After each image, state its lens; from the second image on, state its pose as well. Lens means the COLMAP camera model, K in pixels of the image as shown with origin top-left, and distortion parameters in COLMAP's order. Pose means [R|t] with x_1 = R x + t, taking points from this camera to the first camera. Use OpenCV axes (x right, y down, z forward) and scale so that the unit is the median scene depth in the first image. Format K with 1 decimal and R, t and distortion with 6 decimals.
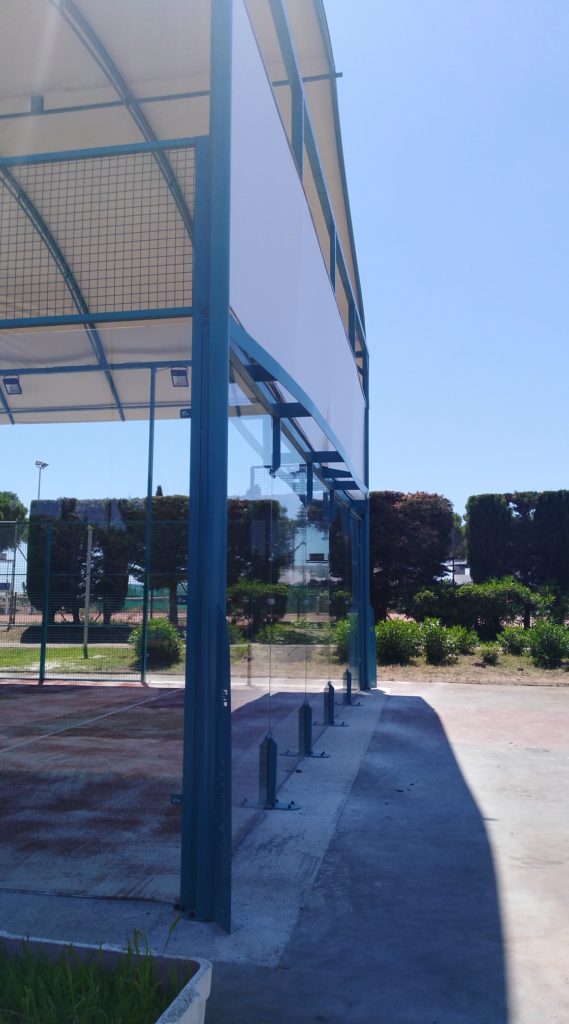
lens RADIAL K [[750.9, 0, 284.6], [0, 750.9, 488.3], [0, 0, 1]] dist [0.001265, 0.001264]
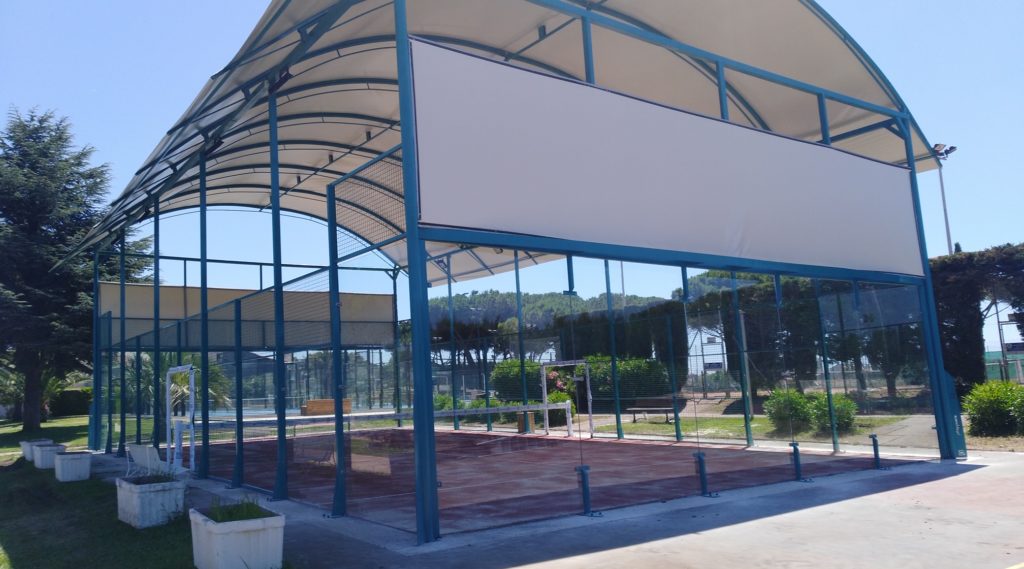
lens RADIAL K [[750.9, 0, 512.0], [0, 750.9, 284.5], [0, 0, 1]] dist [0.001265, 0.001264]
pose [[0.699341, -0.125194, -0.703739, 0.396011], [0.146052, 0.988798, -0.030766, -0.005611], [0.699708, -0.081267, 0.709792, -0.053949]]
